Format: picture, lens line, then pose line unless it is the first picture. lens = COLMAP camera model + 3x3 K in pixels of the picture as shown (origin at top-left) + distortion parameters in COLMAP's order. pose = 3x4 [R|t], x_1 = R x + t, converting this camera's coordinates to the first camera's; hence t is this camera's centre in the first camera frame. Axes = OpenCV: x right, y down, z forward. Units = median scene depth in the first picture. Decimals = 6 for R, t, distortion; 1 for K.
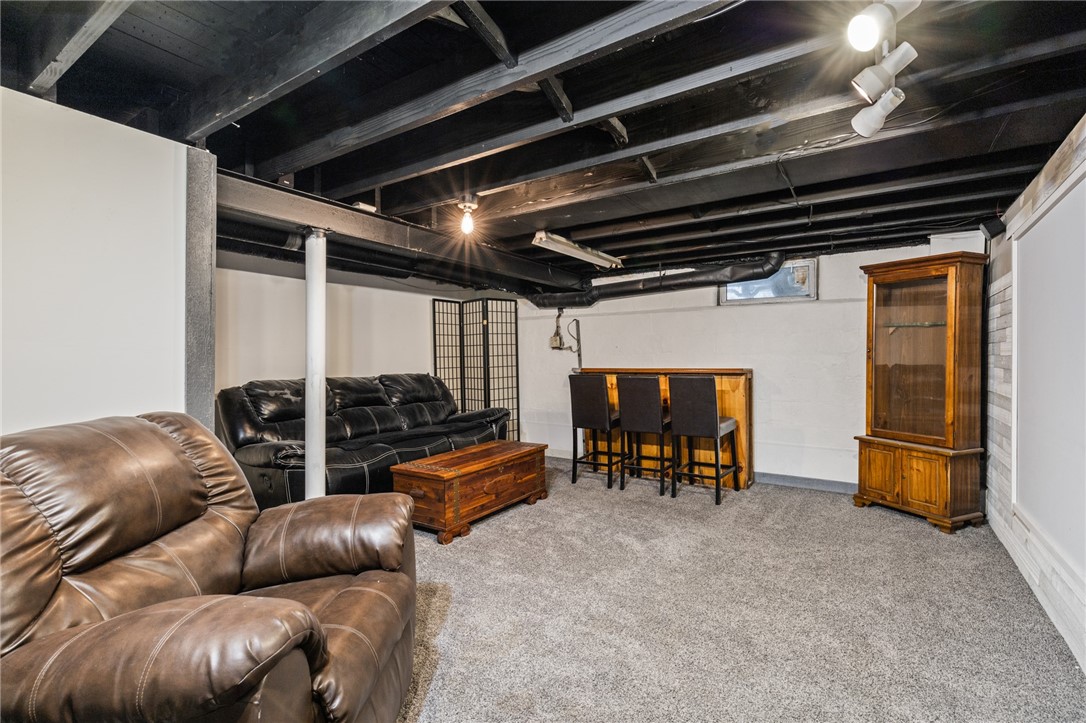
lens RADIAL K [[497.8, 0, 525.0], [0, 497.8, 357.4], [0, 0, 1]] dist [-0.000390, 0.000052]
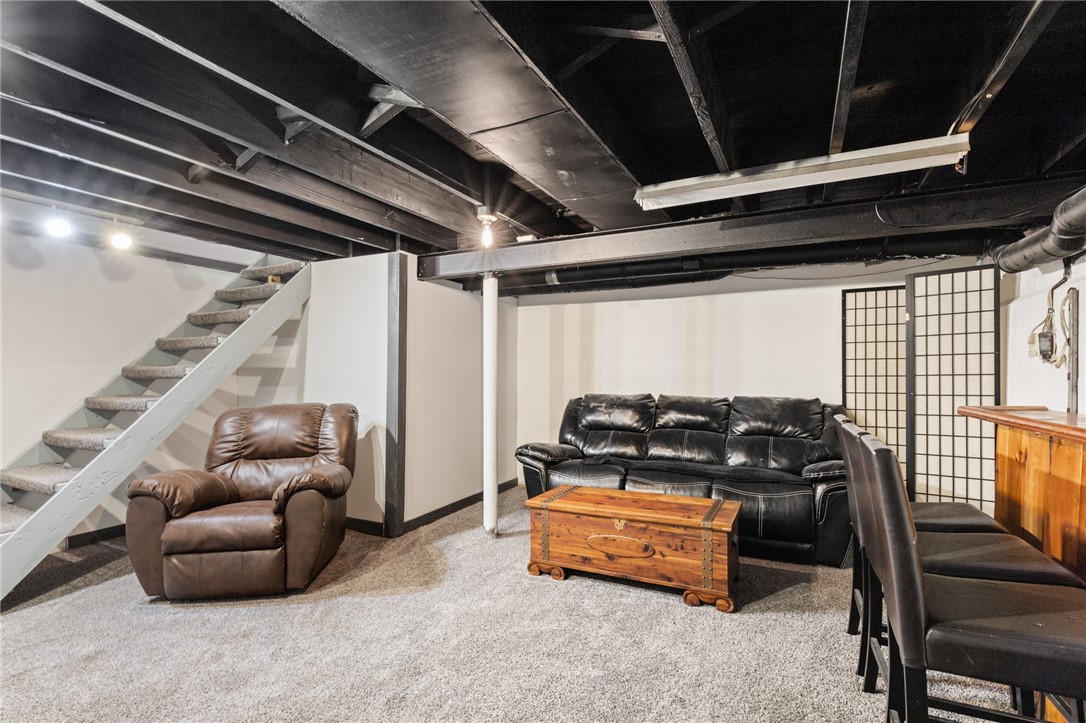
lens RADIAL K [[496.3, 0, 543.0], [0, 496.3, 361.5], [0, 0, 1]] dist [-0.000251, -0.000041]
pose [[0.152076, -0.014074, -0.988269, 0.444305], [-0.013969, 0.999768, -0.016387, -0.003471], [0.988270, 0.016297, 0.151844, 0.510201]]
